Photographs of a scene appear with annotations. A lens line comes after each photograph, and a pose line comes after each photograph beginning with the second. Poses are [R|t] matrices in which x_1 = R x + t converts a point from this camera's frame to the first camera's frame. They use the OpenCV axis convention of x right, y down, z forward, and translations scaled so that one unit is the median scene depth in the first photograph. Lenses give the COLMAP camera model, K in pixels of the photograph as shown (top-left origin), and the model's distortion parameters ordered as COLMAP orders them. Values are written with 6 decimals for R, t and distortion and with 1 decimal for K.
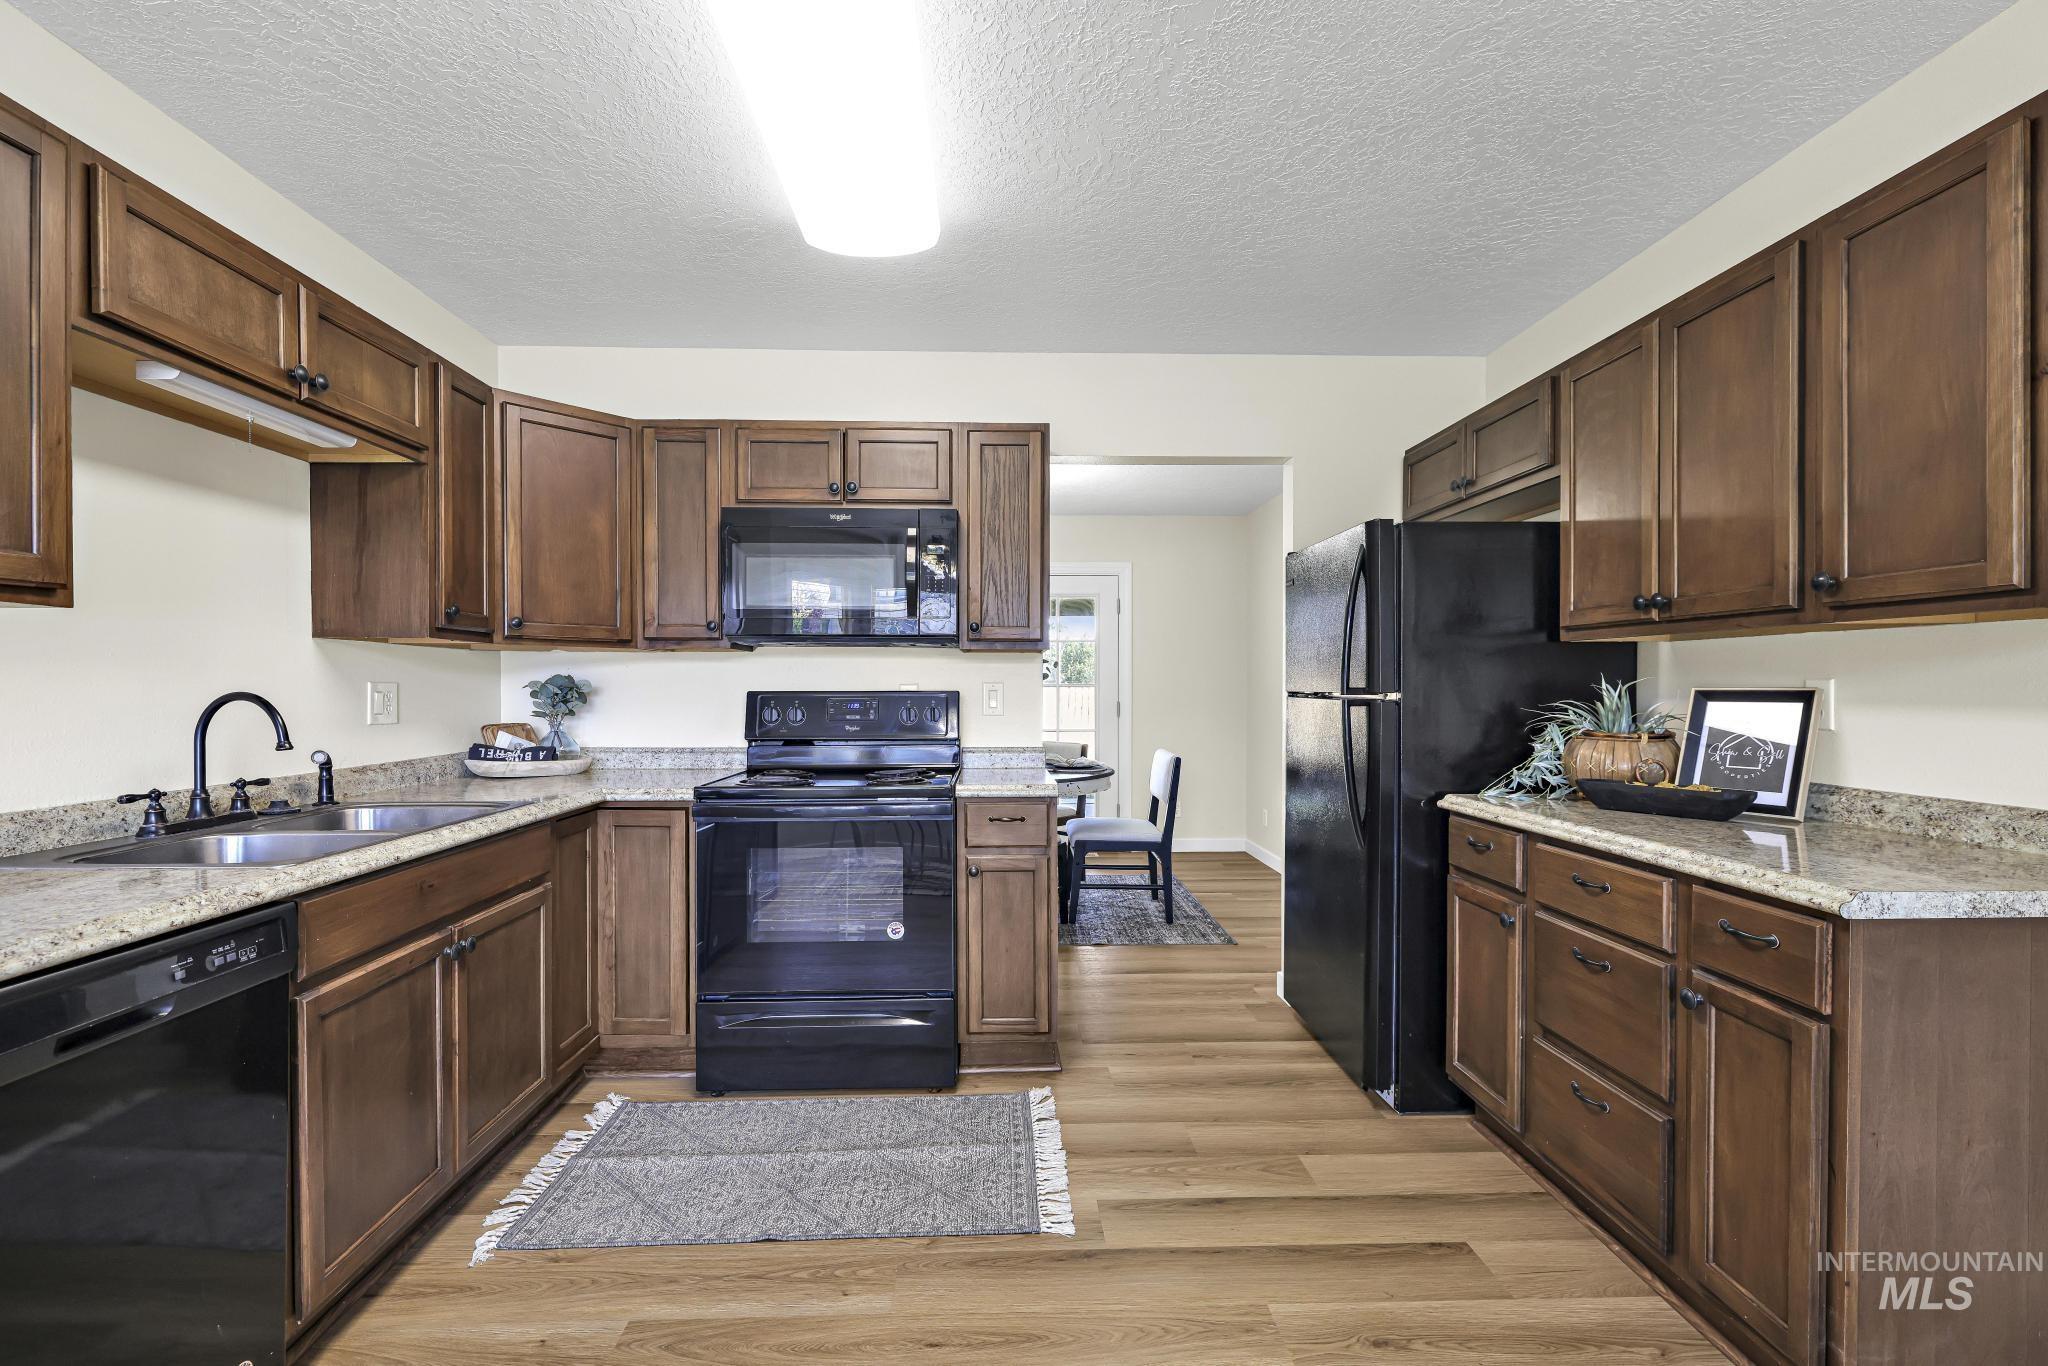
lens RADIAL K [[906.2, 0, 1056.1], [0, 906.2, 688.1], [0, 0, 1]] dist [-0.000119, -0.000078]
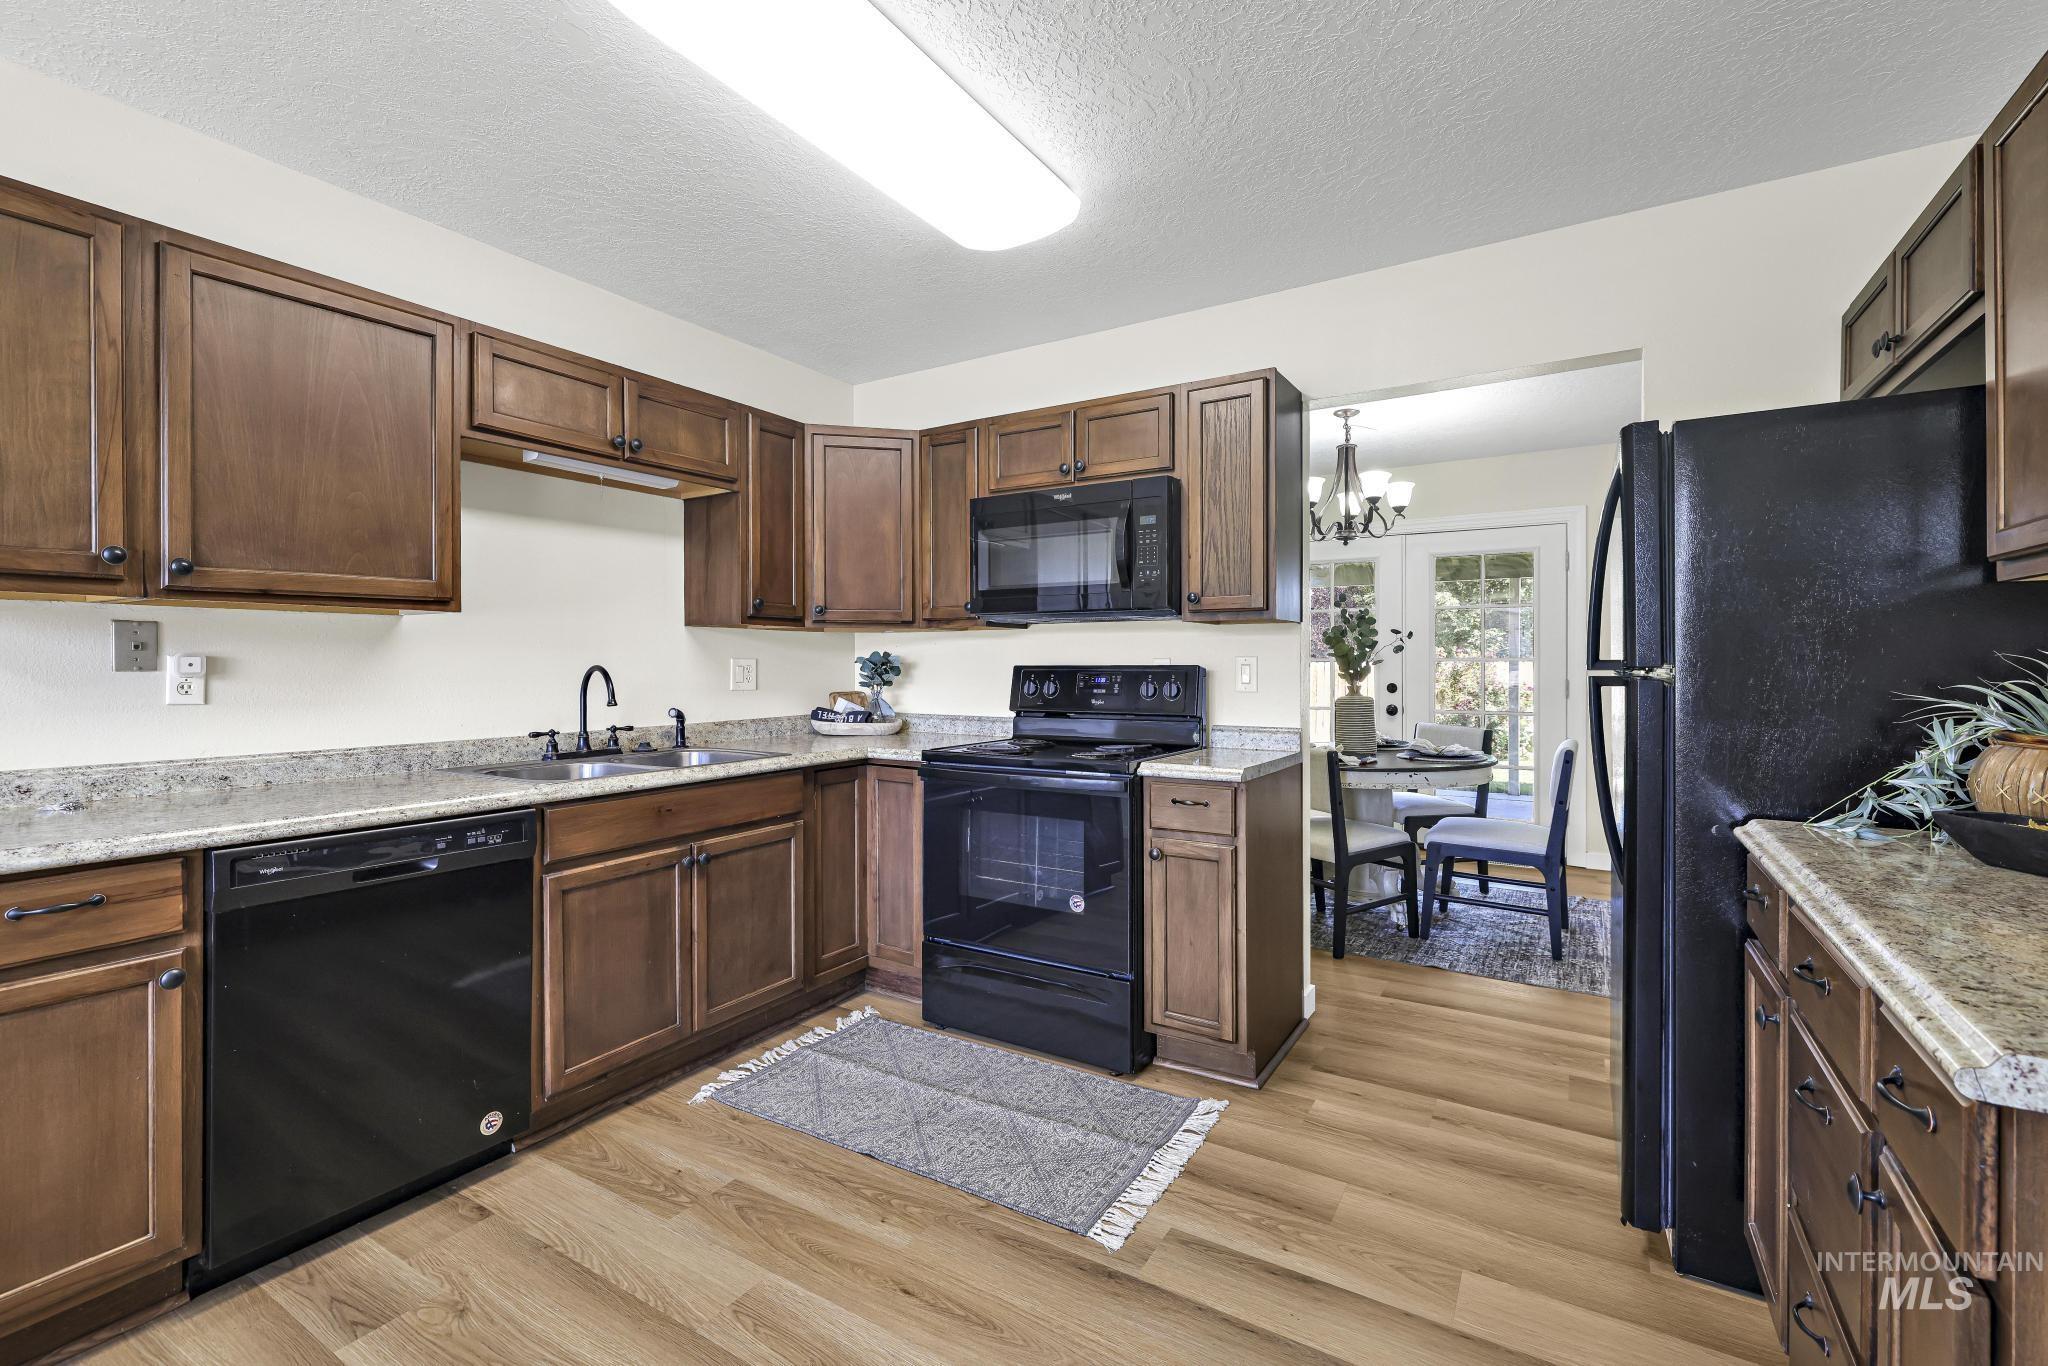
lens RADIAL K [[924.3, 0, 1024.3], [0, 924.3, 660.1], [0, 0, 1]] dist [0.000671, -0.000026]
pose [[0.819811, -0.003159, -0.572626, 0.378468], [0.000860, 0.999990, -0.004286, 0.002076], [0.572634, 0.003021, 0.819806, 0.131391]]
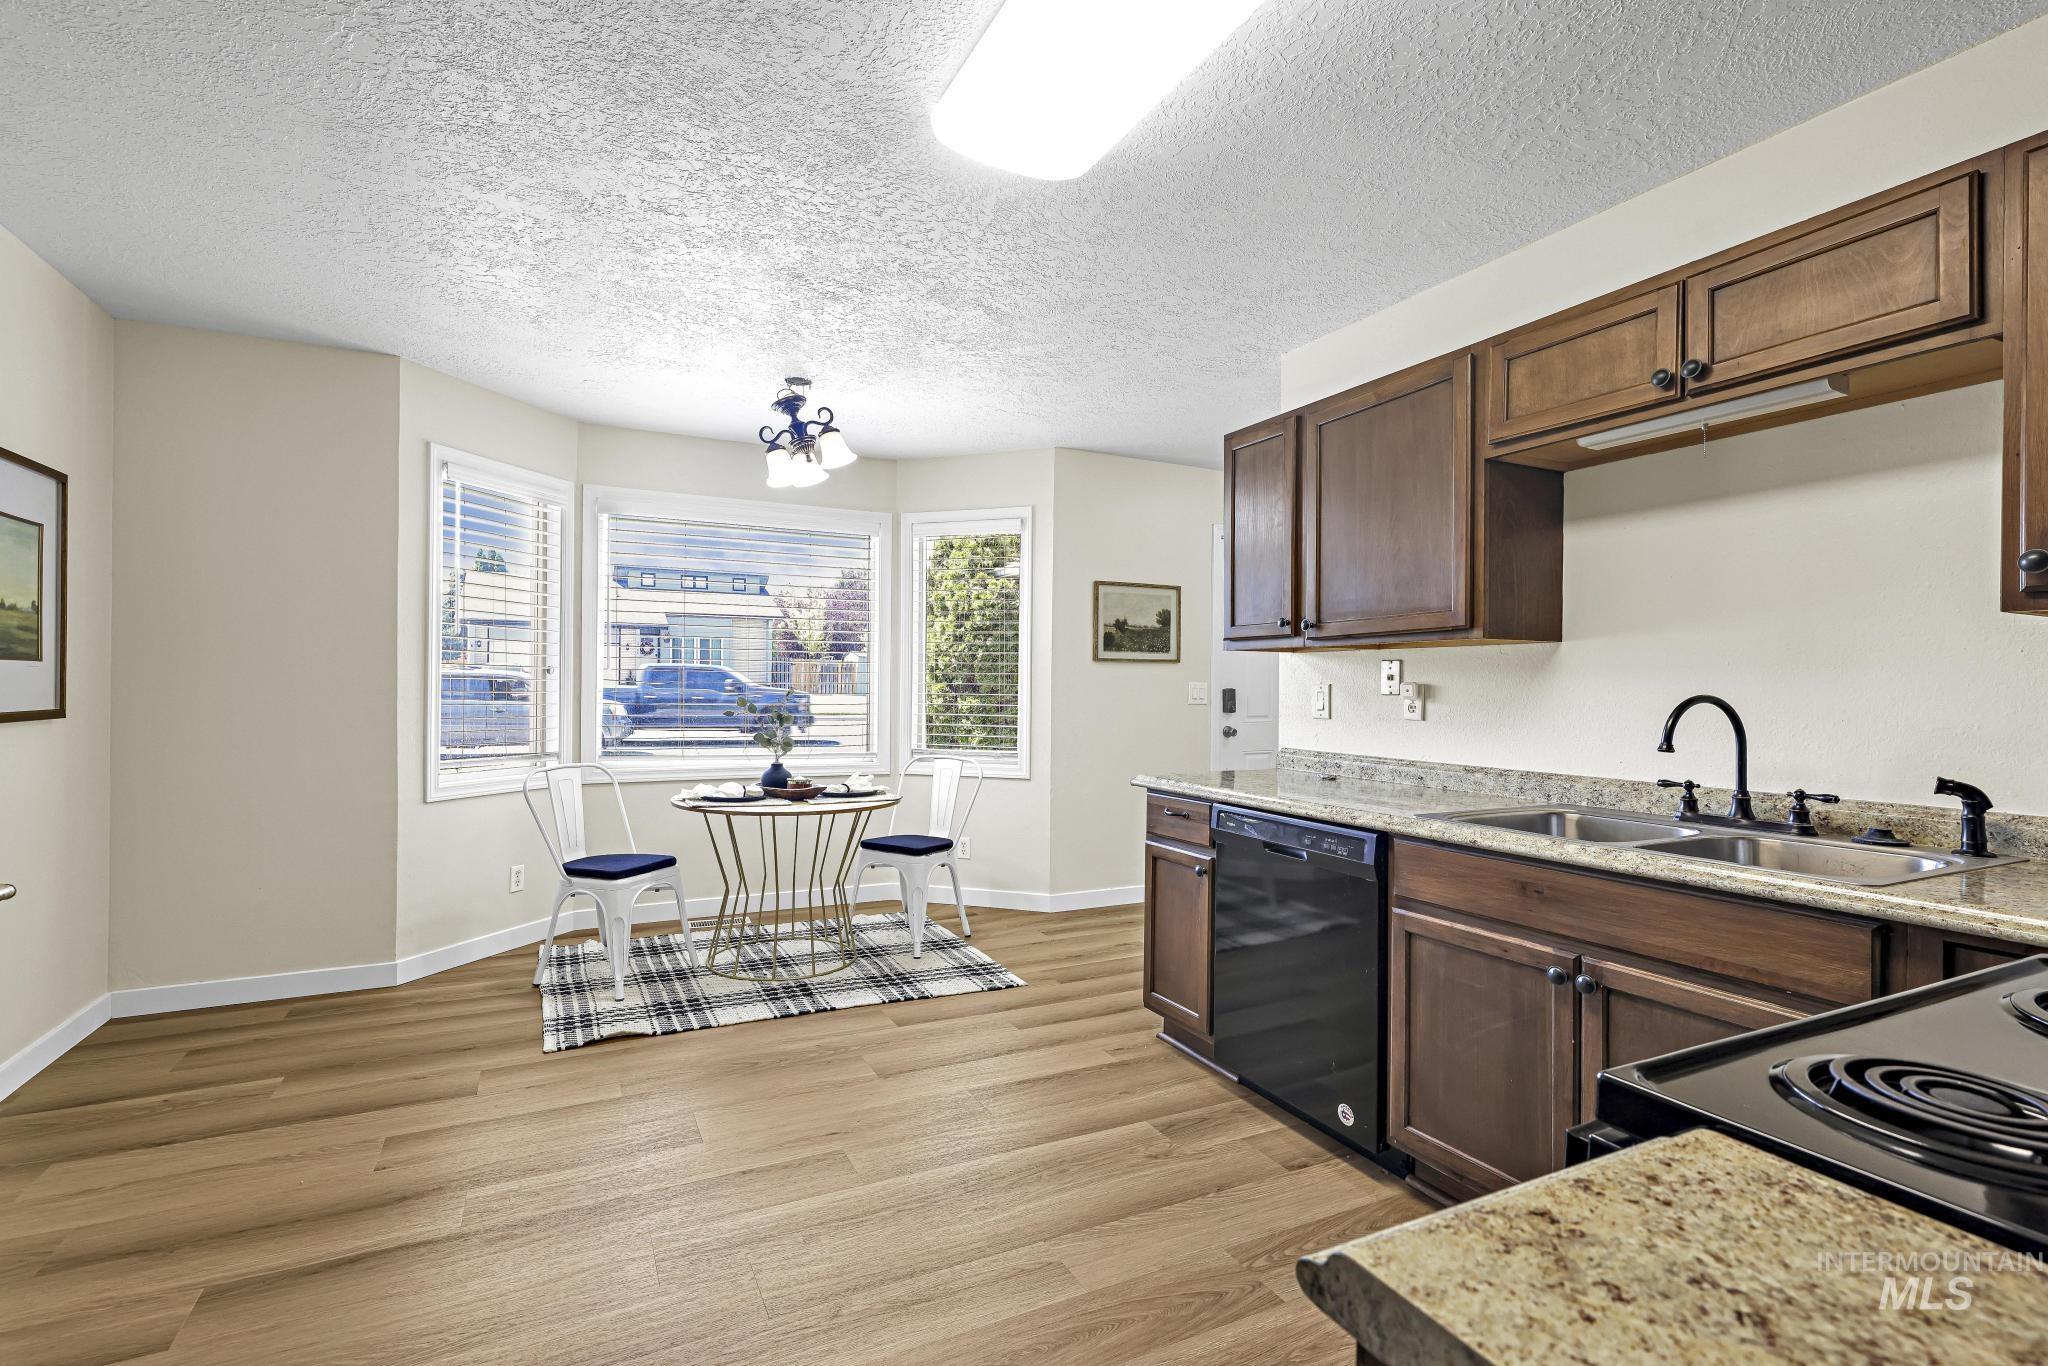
lens RADIAL K [[906.2, 0, 1056.1], [0, 906.2, 688.1], [0, 0, 1]] dist [-0.000119, -0.000078]
pose [[-0.913947, -0.008553, -0.405743, 0.130309], [-0.009655, 0.999953, 0.000670, 0.002633], [0.405719, 0.004530, -0.913987, 1.208277]]
